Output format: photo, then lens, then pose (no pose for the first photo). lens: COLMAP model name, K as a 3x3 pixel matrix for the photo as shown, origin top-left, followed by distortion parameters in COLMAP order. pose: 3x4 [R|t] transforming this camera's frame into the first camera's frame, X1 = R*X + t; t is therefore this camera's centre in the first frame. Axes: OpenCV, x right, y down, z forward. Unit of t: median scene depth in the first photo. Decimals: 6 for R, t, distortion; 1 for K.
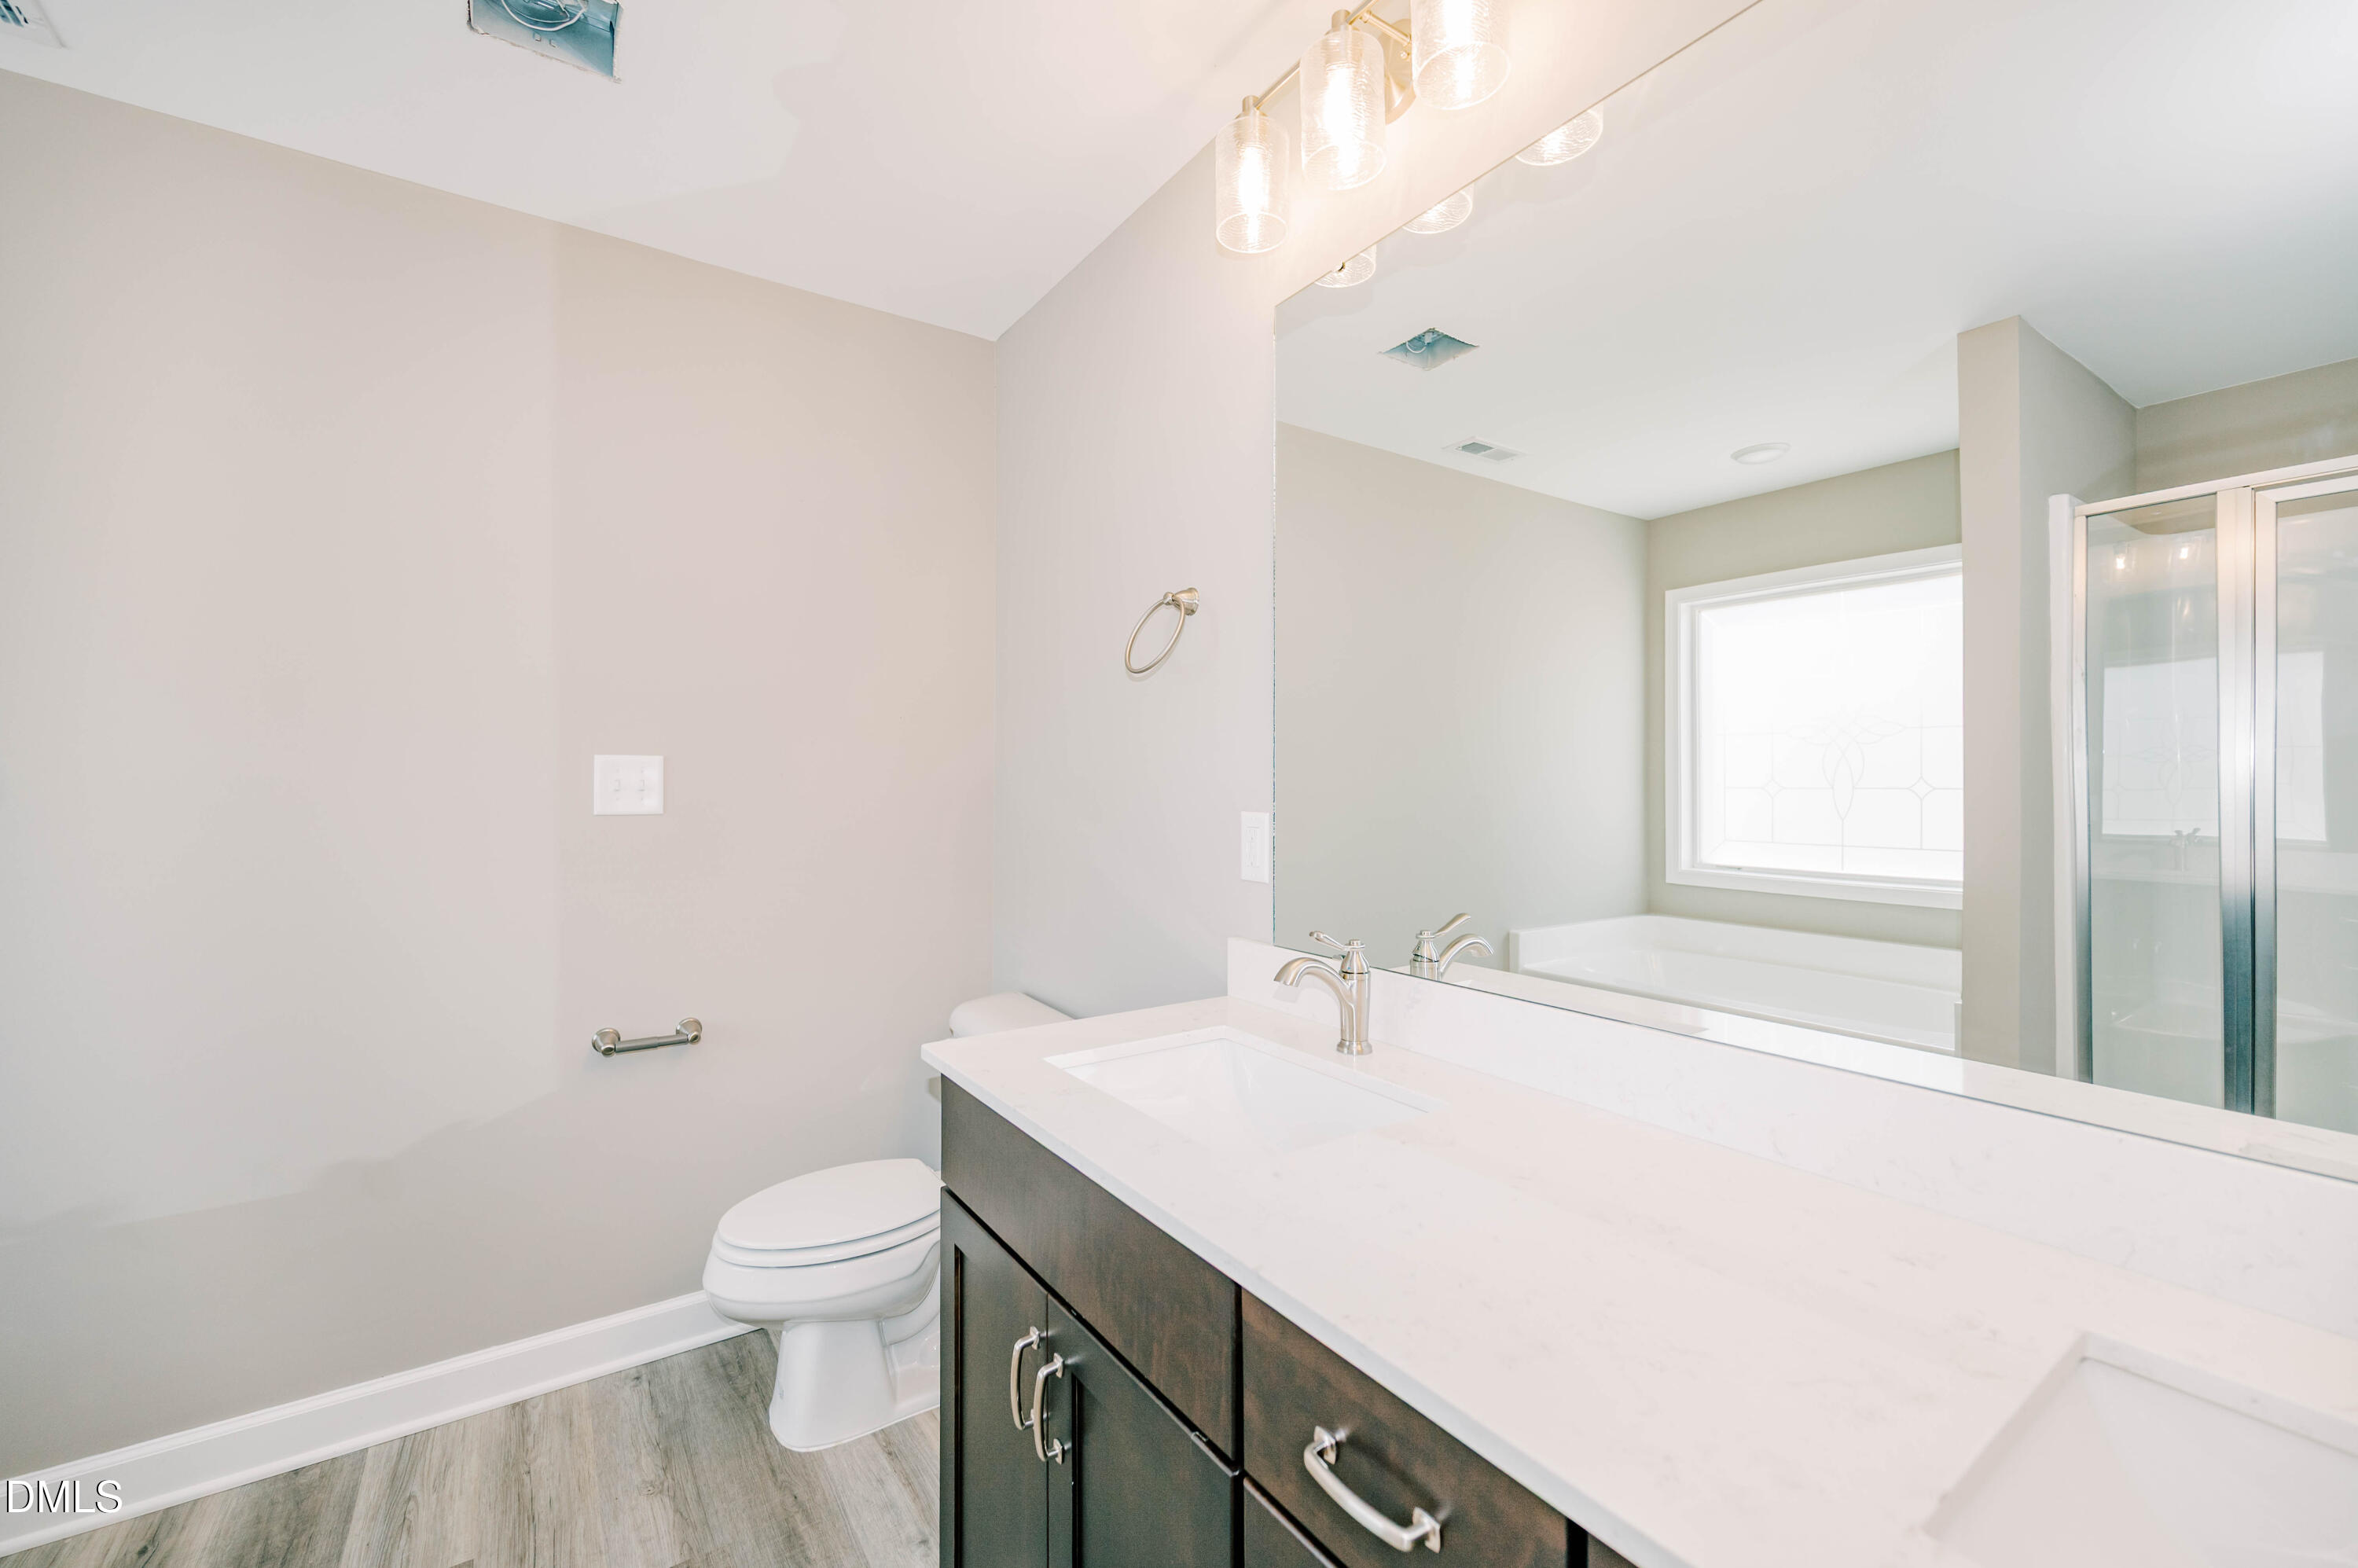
lens RADIAL K [[956.4, 0, 1166.6], [0, 956.4, 785.6], [0, 0, 1]] dist [-0.007809, 0.000488]
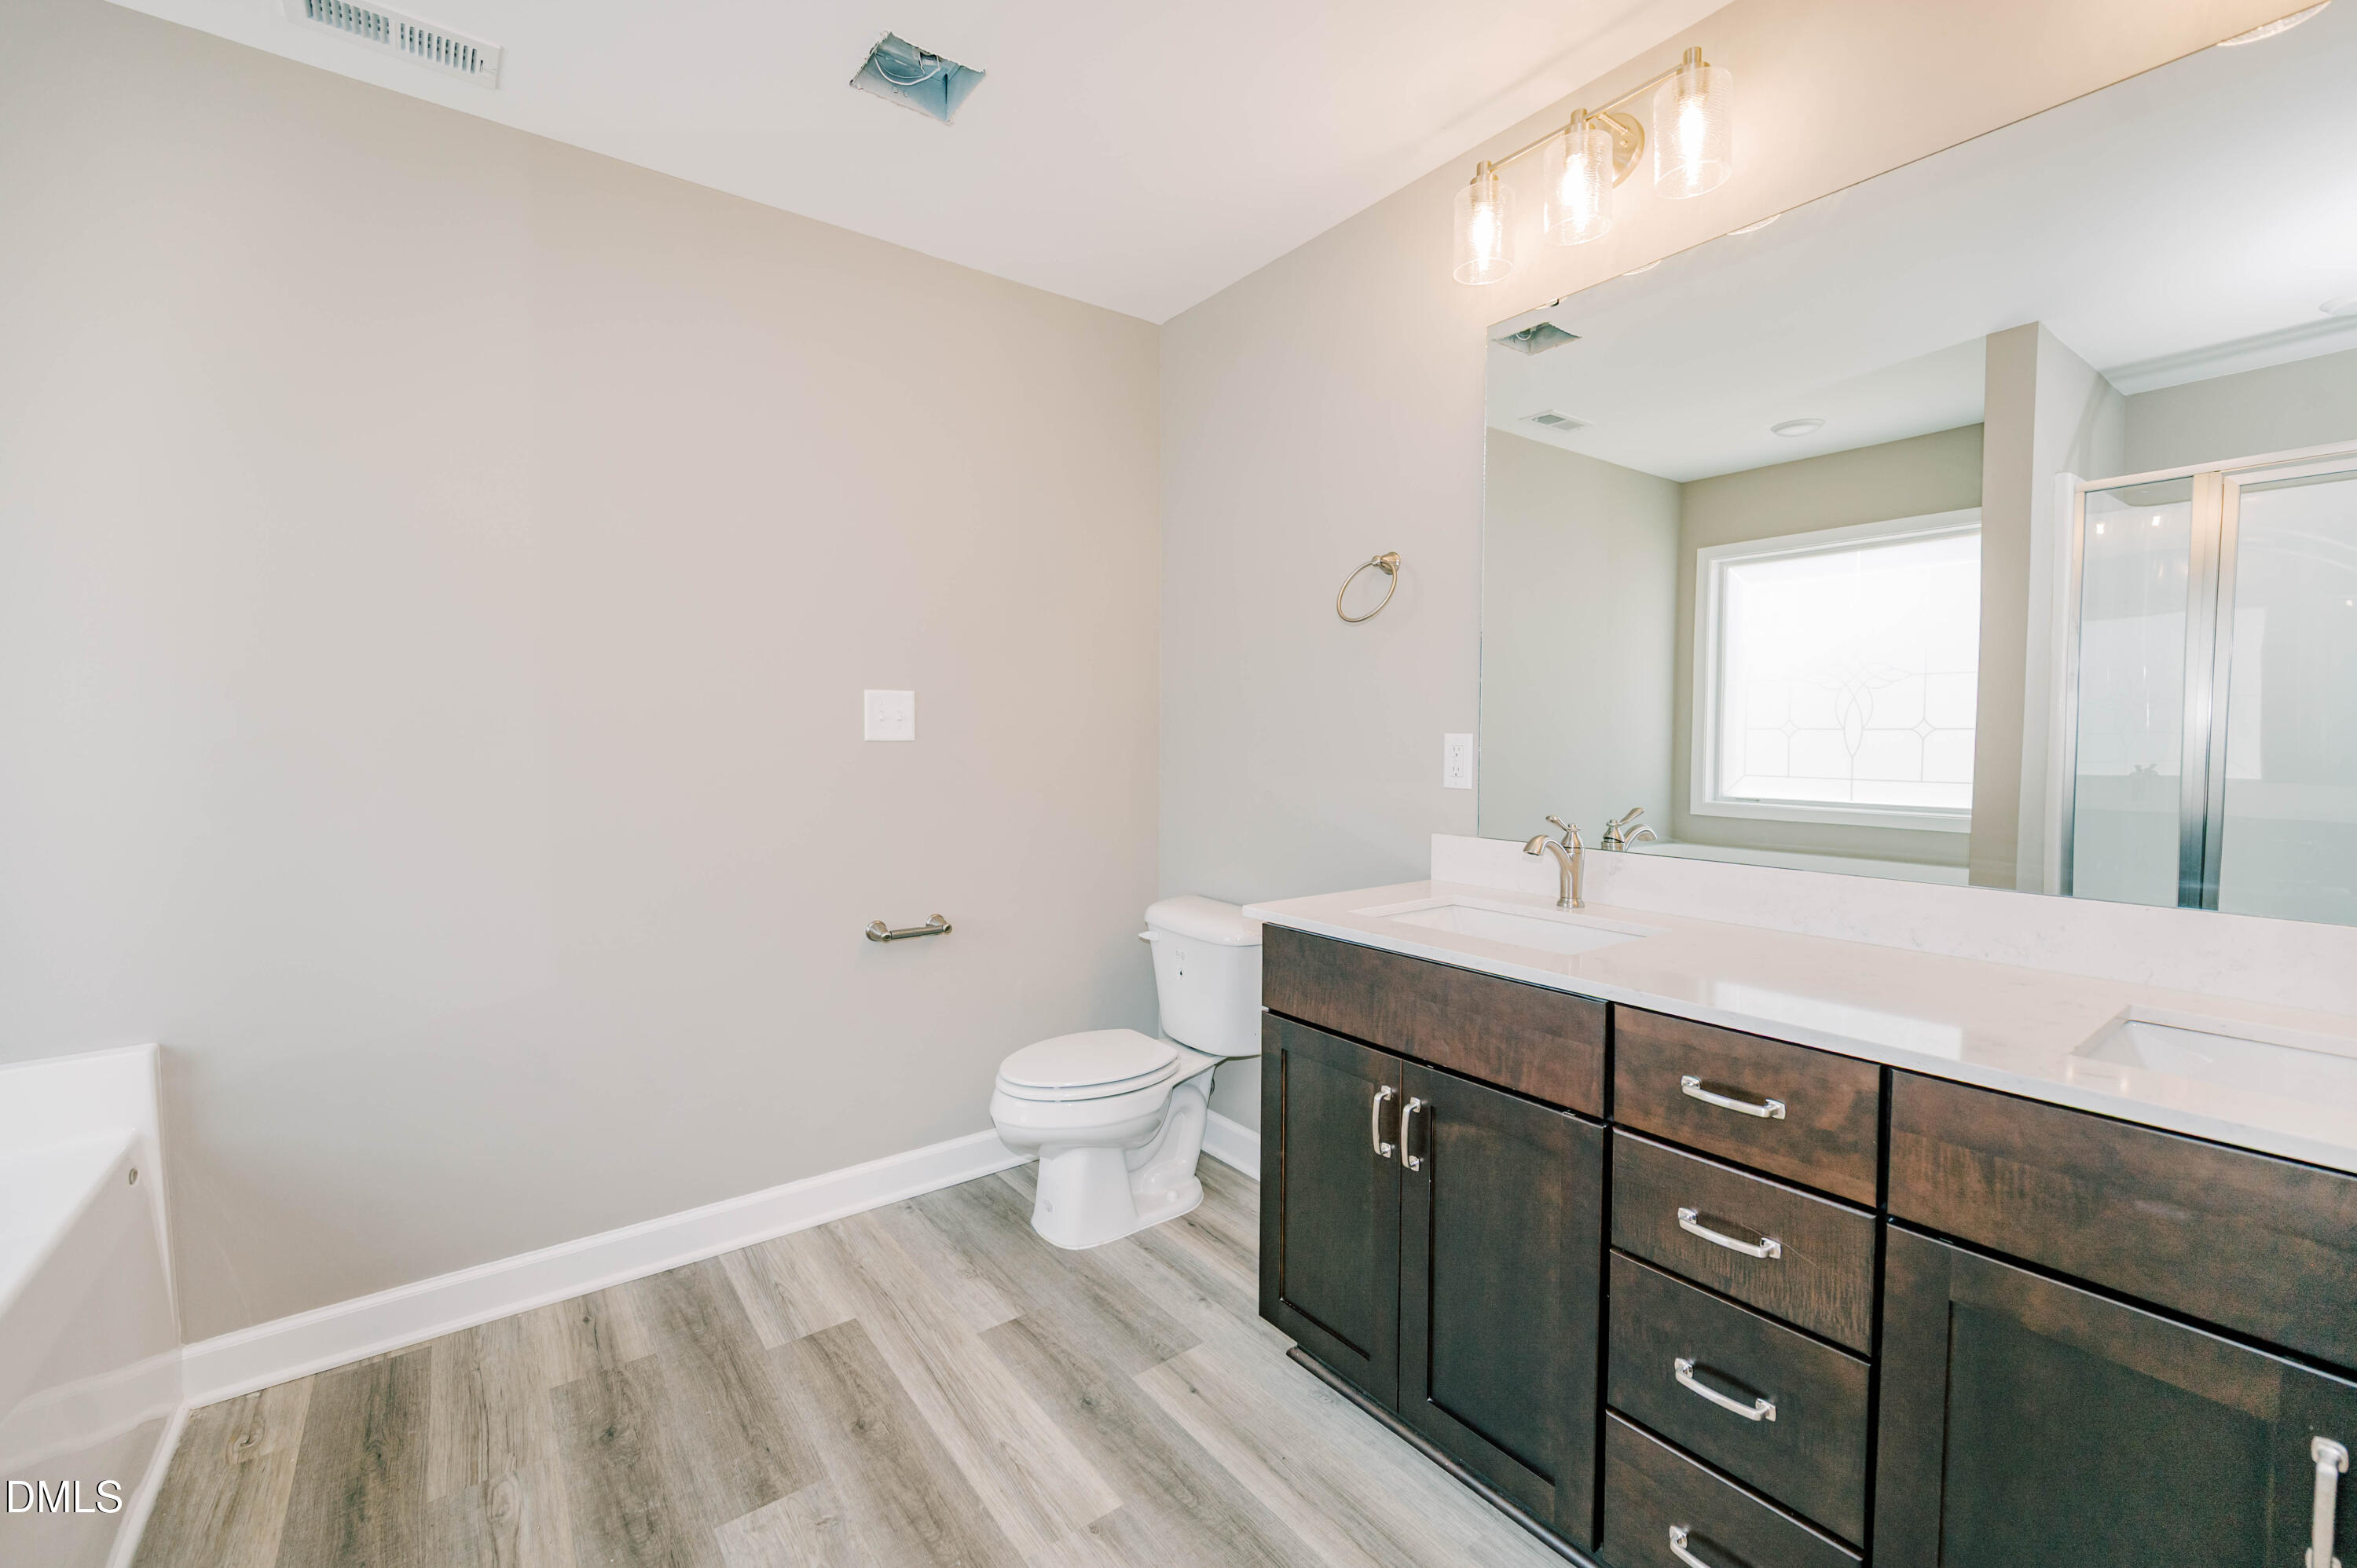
lens RADIAL K [[955.9, 0, 1189.4], [0, 955.9, 779.0], [0, 0, 1]] dist [-0.007809, 0.000488]
pose [[0.999209, -0.001475, 0.039740, -0.262935], [-0.000363, 0.998933, 0.046187, 0.025385], [-0.039766, -0.046165, 0.998142, -0.207826]]
